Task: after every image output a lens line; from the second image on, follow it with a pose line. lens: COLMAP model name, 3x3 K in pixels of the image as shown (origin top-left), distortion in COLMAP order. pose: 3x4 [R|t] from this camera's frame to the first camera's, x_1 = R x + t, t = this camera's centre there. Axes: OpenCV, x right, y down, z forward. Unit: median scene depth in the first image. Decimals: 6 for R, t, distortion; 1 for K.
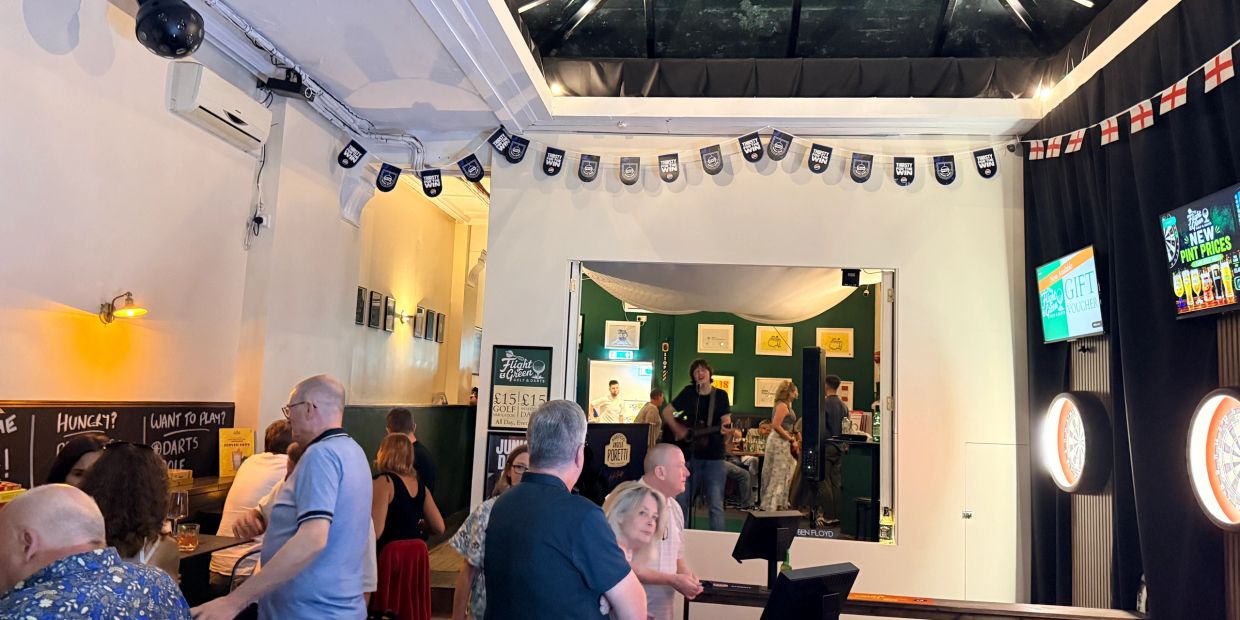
lens RADIAL K [[837.9, 0, 620.0], [0, 837.9, 310.0], [0, 0, 1]] dist [0.111606, -0.000106]
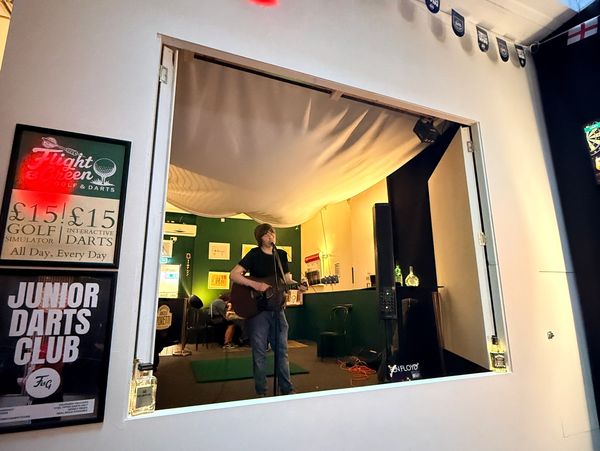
lens RADIAL K [[314.6, 0, 298.2], [0, 314.6, 242.7], [0, 0, 1]] dist [0.001811, 0.000070]
pose [[0.893322, 0.037755, 0.447828, -0.037921], [-0.003003, 0.996944, -0.078059, 0.076577], [-0.449406, 0.068387, 0.890706, 0.389213]]
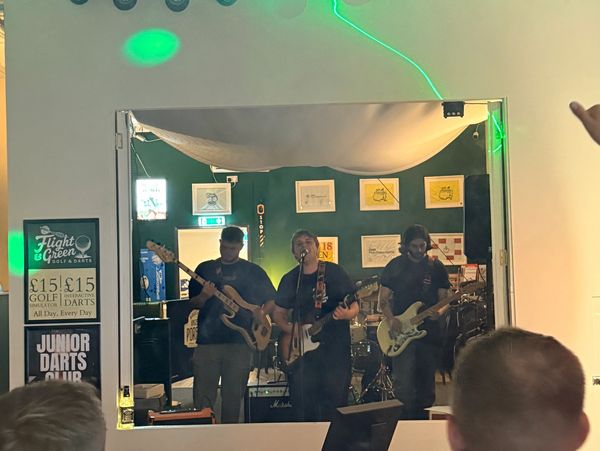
lens RADIAL K [[880.9, 0, 300.0], [0, 880.9, 225.5], [0, 0, 1]] dist [0.144316, -0.051205]
pose [[0.994873, -0.065734, 0.076851, 0.025746], [0.060840, 0.996069, 0.064378, 0.003970], [-0.080781, -0.059372, 0.994962, 0.066571]]
